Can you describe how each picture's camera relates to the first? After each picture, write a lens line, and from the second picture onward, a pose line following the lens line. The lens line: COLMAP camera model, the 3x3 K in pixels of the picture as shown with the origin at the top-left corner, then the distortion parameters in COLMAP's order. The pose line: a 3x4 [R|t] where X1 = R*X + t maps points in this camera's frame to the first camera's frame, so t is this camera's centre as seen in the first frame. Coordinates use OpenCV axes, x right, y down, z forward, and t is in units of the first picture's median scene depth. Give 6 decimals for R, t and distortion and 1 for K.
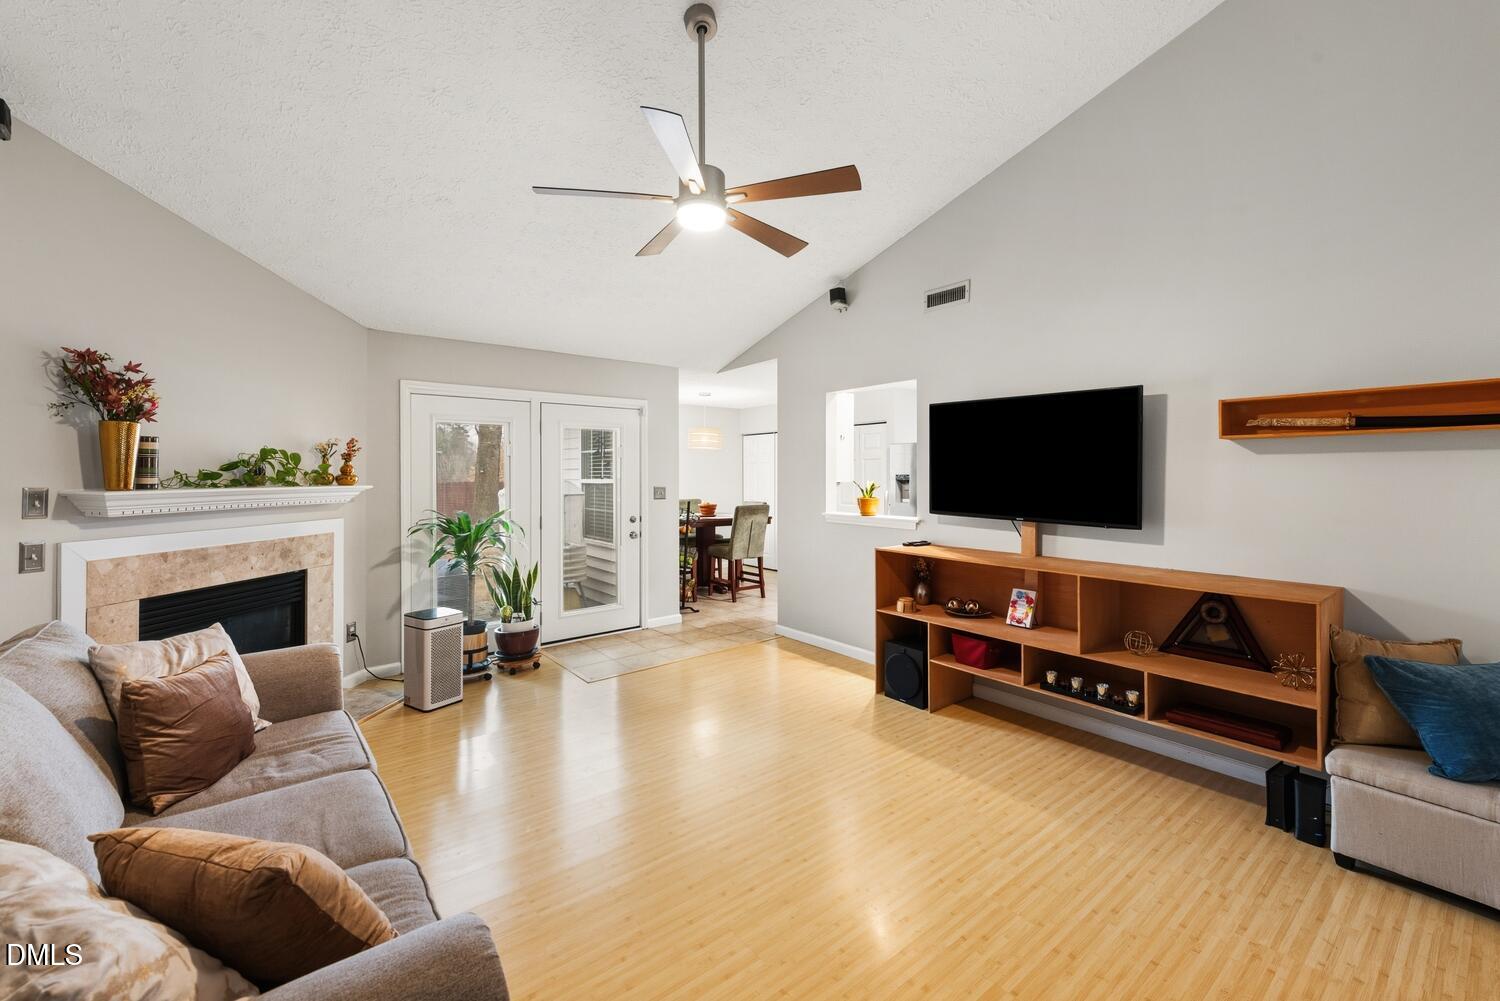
lens RADIAL K [[621.9, 0, 763.1], [0, 621.9, 471.2], [0, 0, 1]] dist [0.009409, -0.003537]
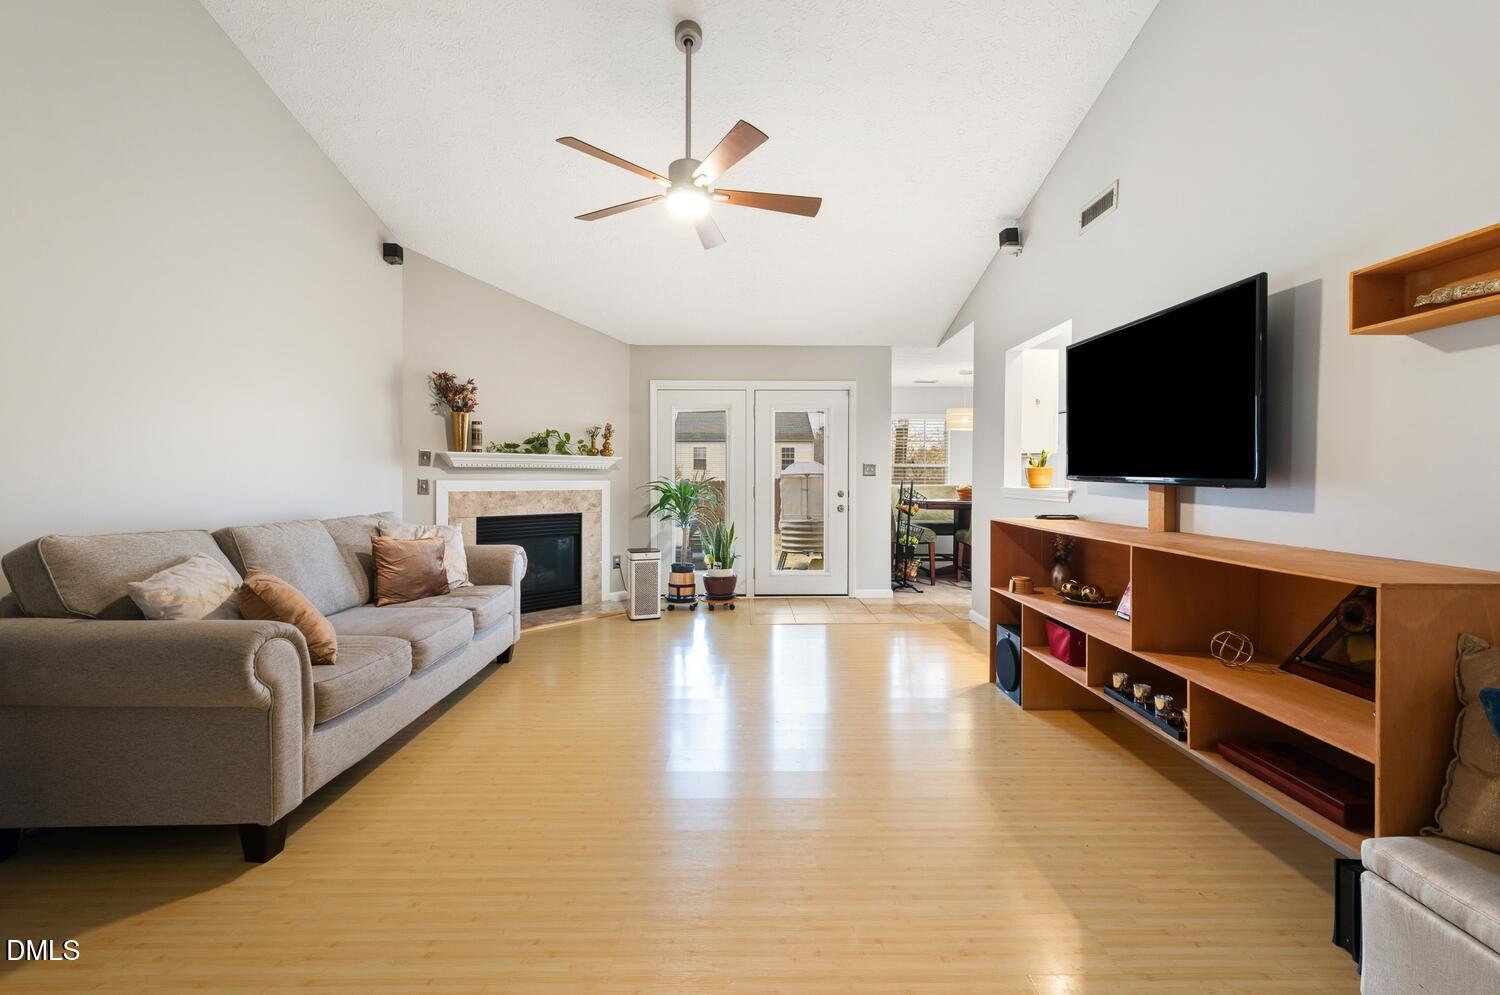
lens RADIAL K [[621.9, 0, 760.0], [0, 621.9, 487.7], [0, 0, 1]] dist [0.009409, -0.003537]
pose [[0.783249, 0.012844, -0.621575, 0.532179], [-0.001666, 0.999826, 0.018562, 0.072558], [0.621706, -0.013503, 0.783135, 0.116607]]
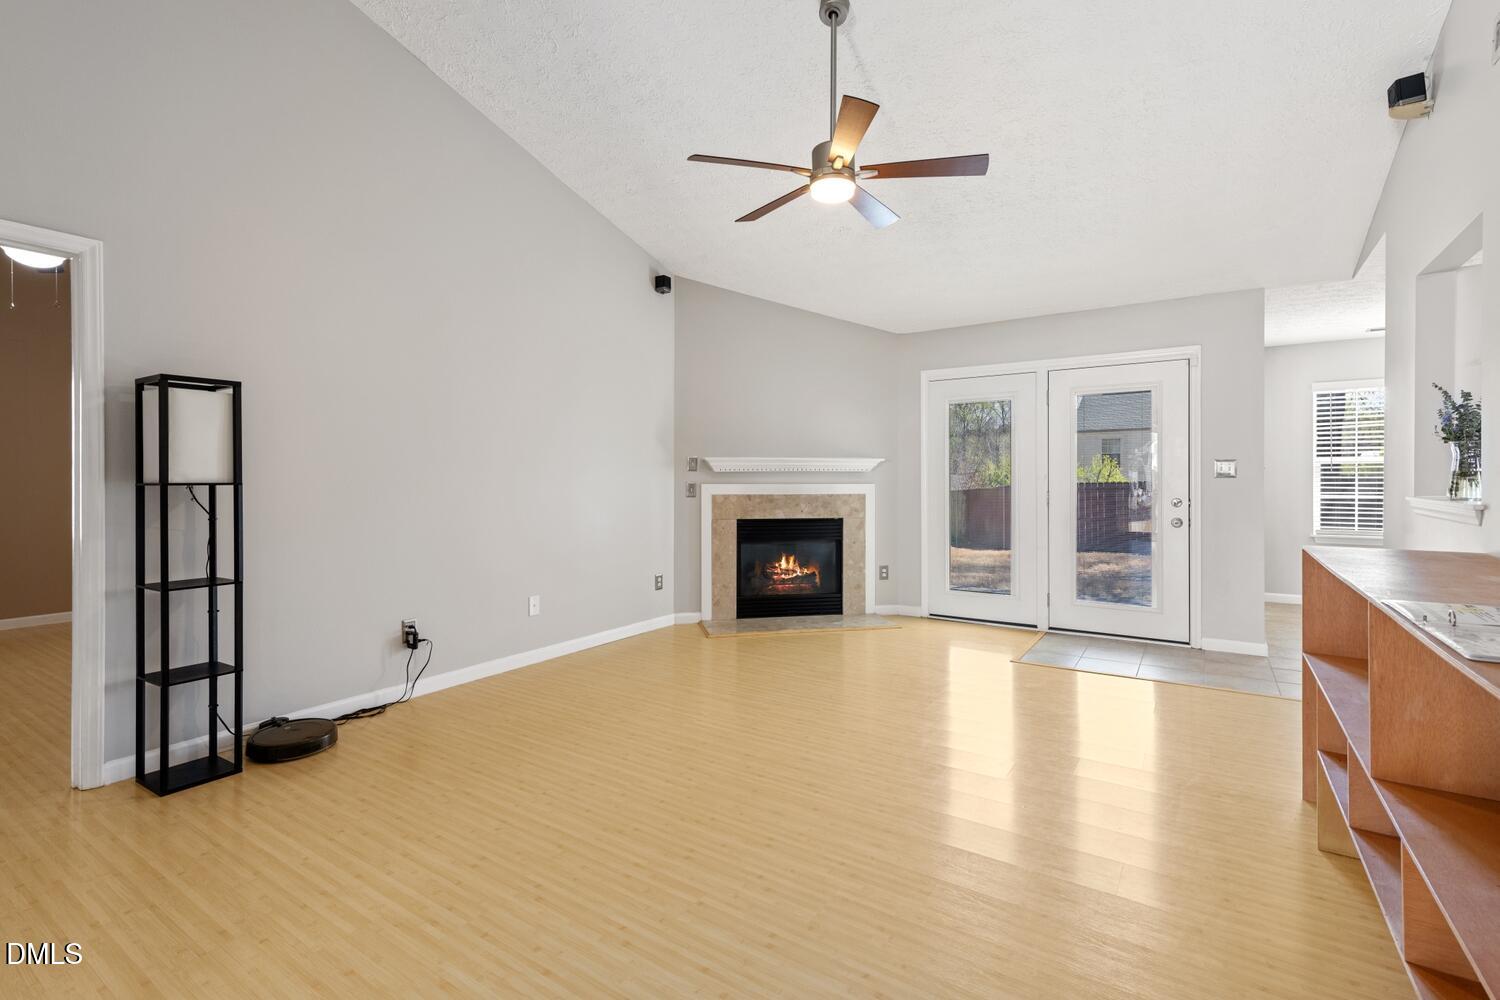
lens RADIAL K [[702.1, 0, 745.3], [0, 702.1, 480.8], [0, 0, 1]] dist [0.025385, -0.001610]
pose [[0.279629, 0.005011, -0.960095, 0.749219], [0.004585, 0.999968, 0.006555, 0.064542], [0.960097, -0.006235, 0.279597, 0.364979]]
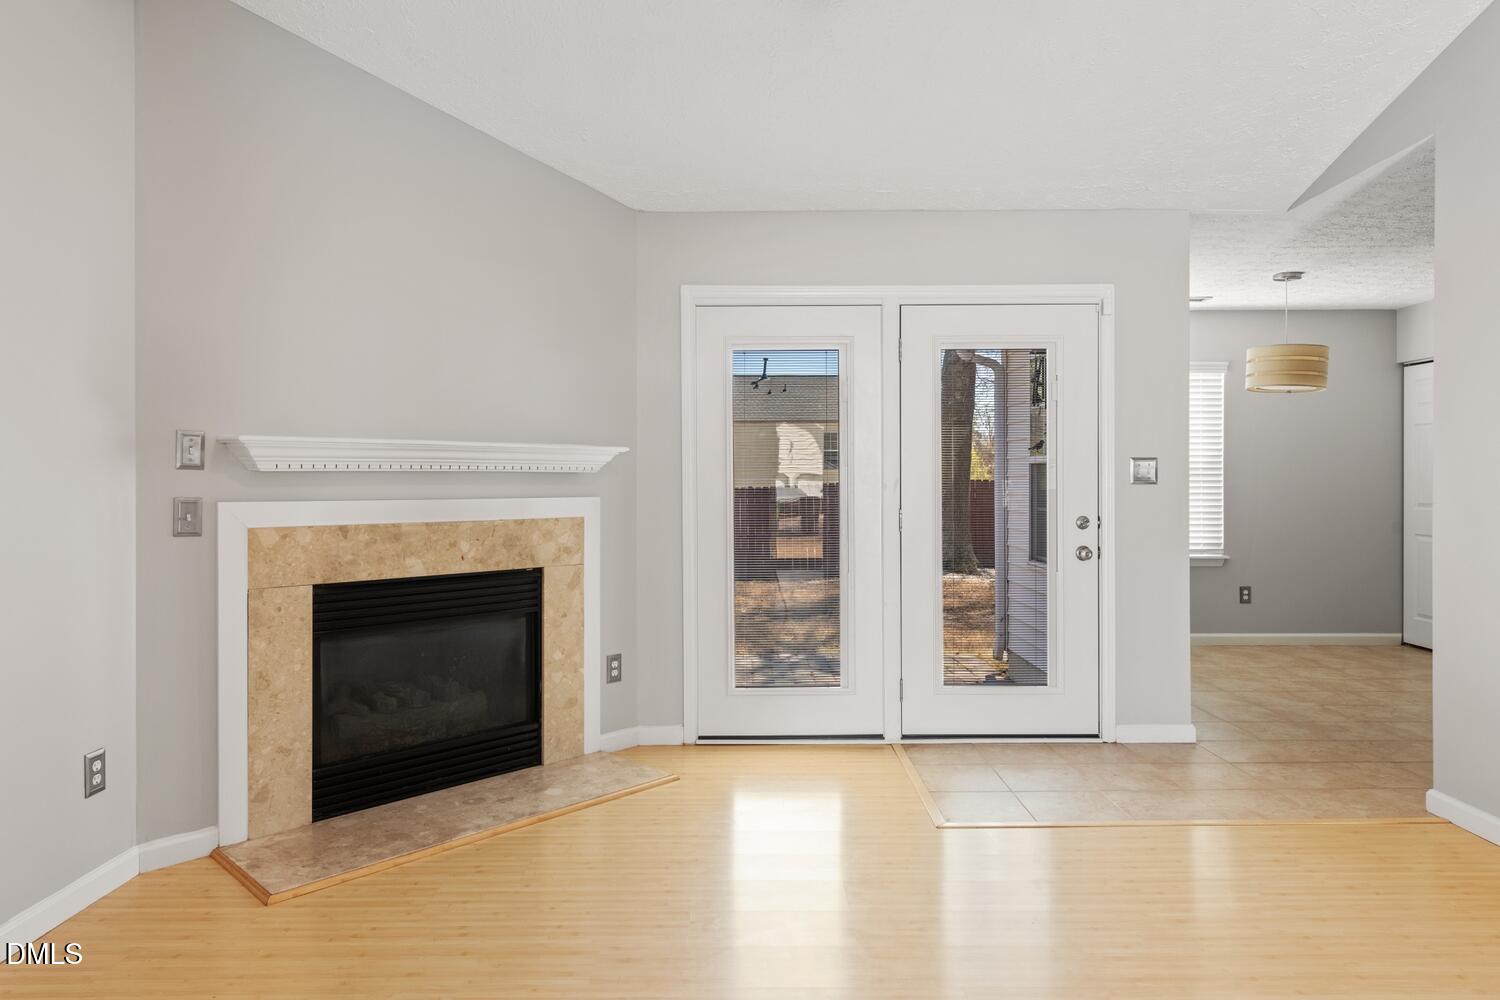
lens RADIAL K [[936.9, 0, 746.9], [0, 936.9, 488.5], [0, 0, 1]] dist [0.017697, -0.008728]
pose [[0.772765, 0.003541, -0.634682, 0.097554], [0.004123, 0.999935, 0.010599, 0.062800], [0.634678, -0.010808, 0.772701, 0.363880]]
